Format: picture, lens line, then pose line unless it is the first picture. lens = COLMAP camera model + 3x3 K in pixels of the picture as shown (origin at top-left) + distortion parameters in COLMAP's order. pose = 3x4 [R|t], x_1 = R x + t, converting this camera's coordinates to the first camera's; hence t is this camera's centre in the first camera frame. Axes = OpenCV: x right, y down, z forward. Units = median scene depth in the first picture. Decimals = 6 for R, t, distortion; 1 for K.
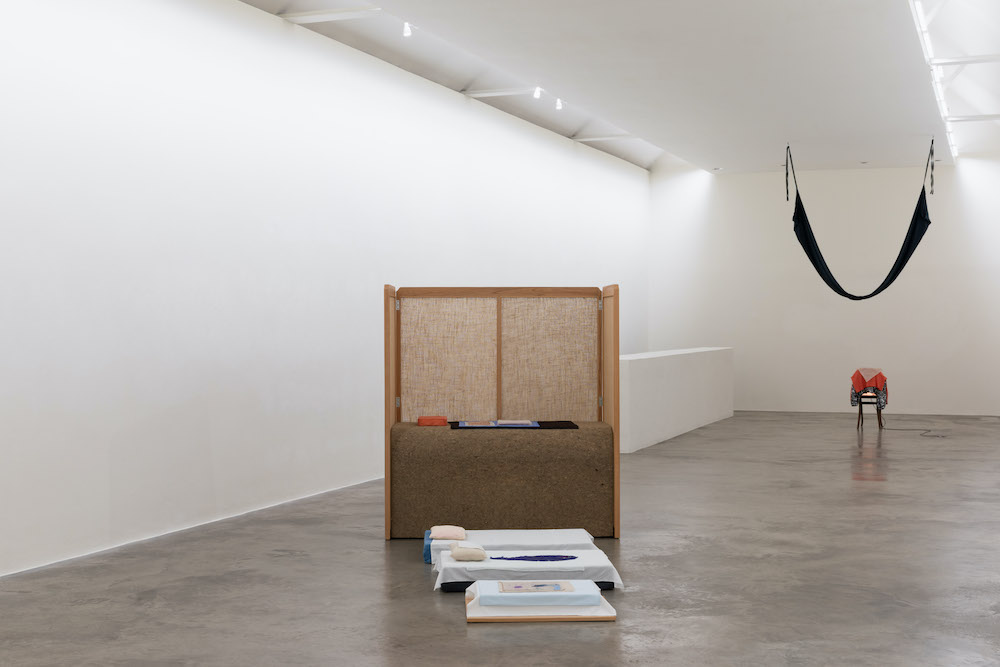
lens RADIAL K [[1419.6, 0, 499.7], [0, 1419.6, 337.0], [0, 0, 1]] dist [-0.017107, 0.000000]
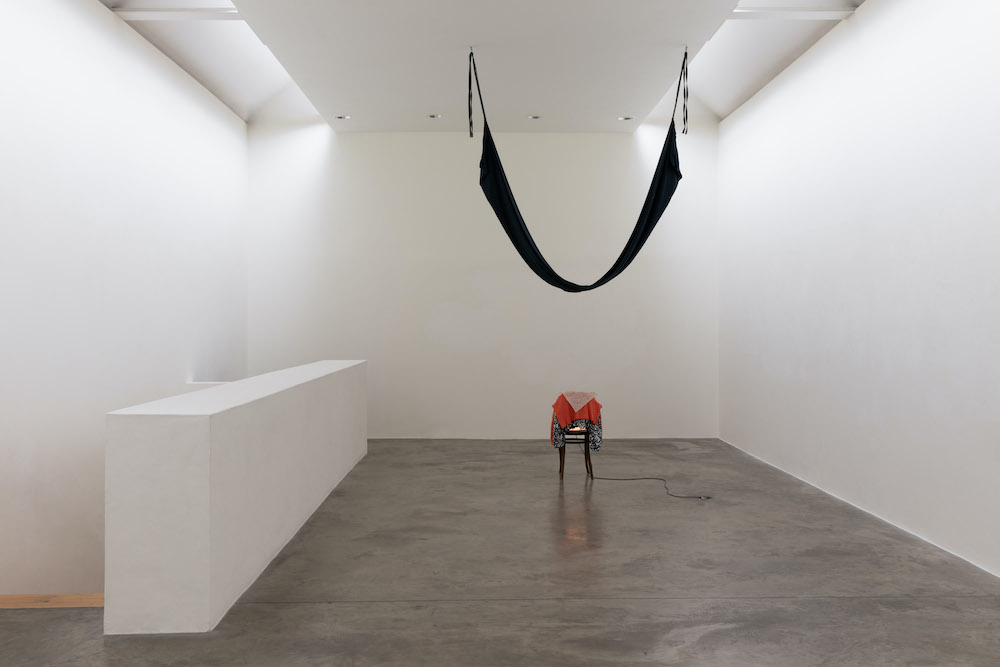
lens RADIAL K [[958.6, 0, 500.1], [0, 958.6, 332.2], [0, 0, 1]] dist [-0.010384, 0.000000]
pose [[0.932760, -0.004086, 0.360474, 0.056996], [0.005413, 0.999982, -0.002671, -0.006102], [-0.360457, 0.004442, 0.932765, 0.580115]]
